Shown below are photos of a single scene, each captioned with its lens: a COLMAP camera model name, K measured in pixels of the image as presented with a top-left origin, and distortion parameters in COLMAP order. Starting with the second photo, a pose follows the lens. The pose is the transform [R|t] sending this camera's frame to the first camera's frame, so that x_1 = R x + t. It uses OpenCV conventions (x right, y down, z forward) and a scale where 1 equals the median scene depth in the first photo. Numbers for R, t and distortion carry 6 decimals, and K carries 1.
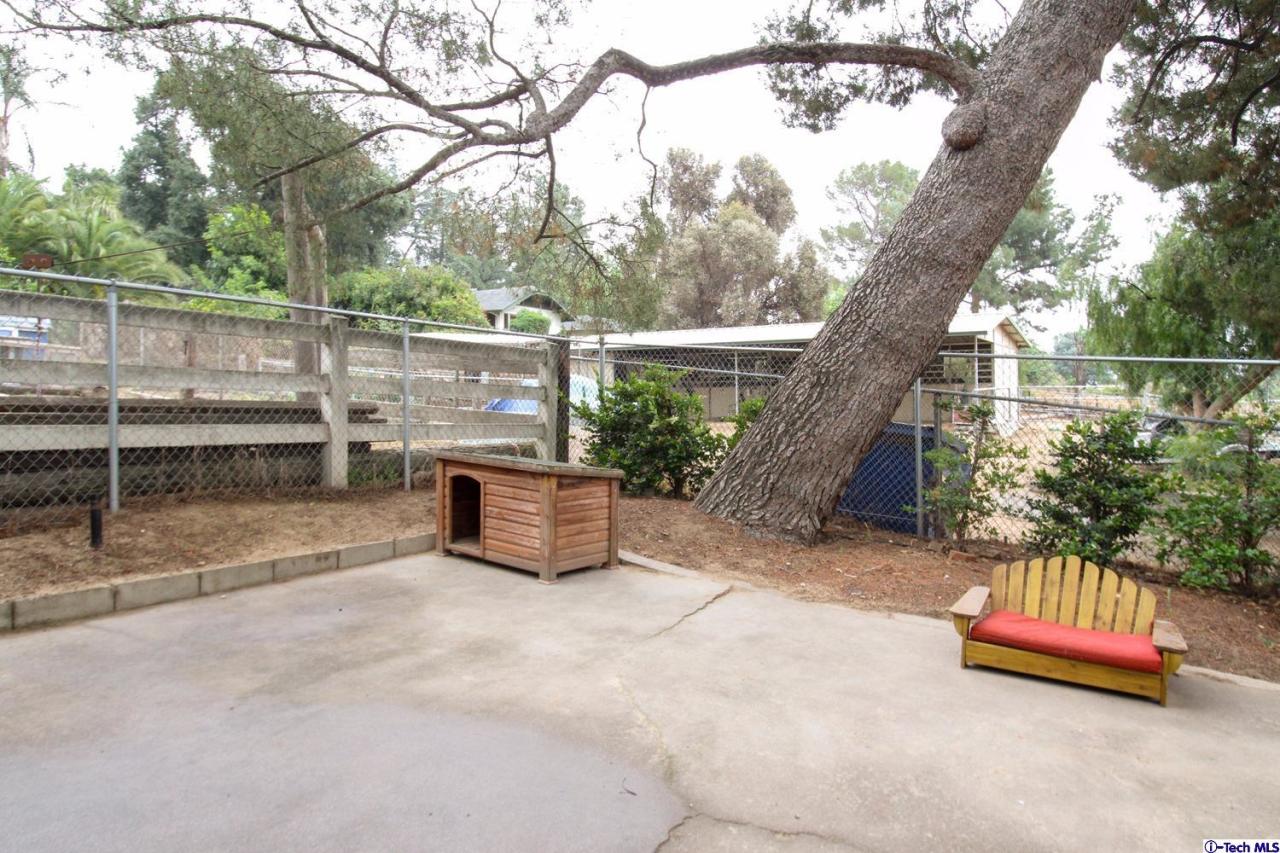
lens RADIAL K [[756.8, 0, 645.3], [0, 756.8, 426.4], [0, 0, 1]] dist [0.001236, 0.000363]
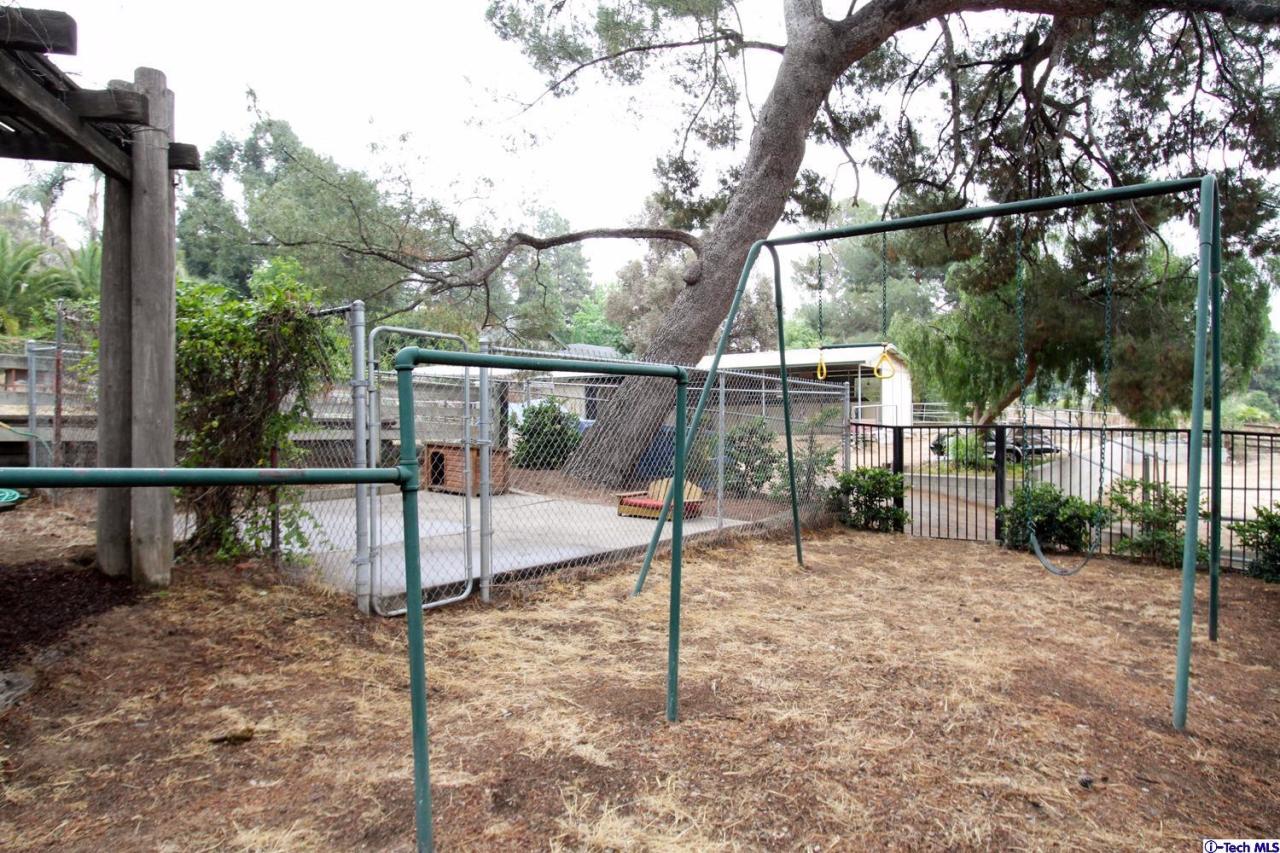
lens RADIAL K [[850.5, 0, 642.3], [0, 850.5, 429.8], [0, 0, 1]] dist [-0.011545, 0.001493]
pose [[0.998458, -0.012805, -0.054015, 0.299485], [0.011407, 0.999594, -0.026105, 0.046423], [0.054328, 0.025449, 0.998199, -0.867456]]
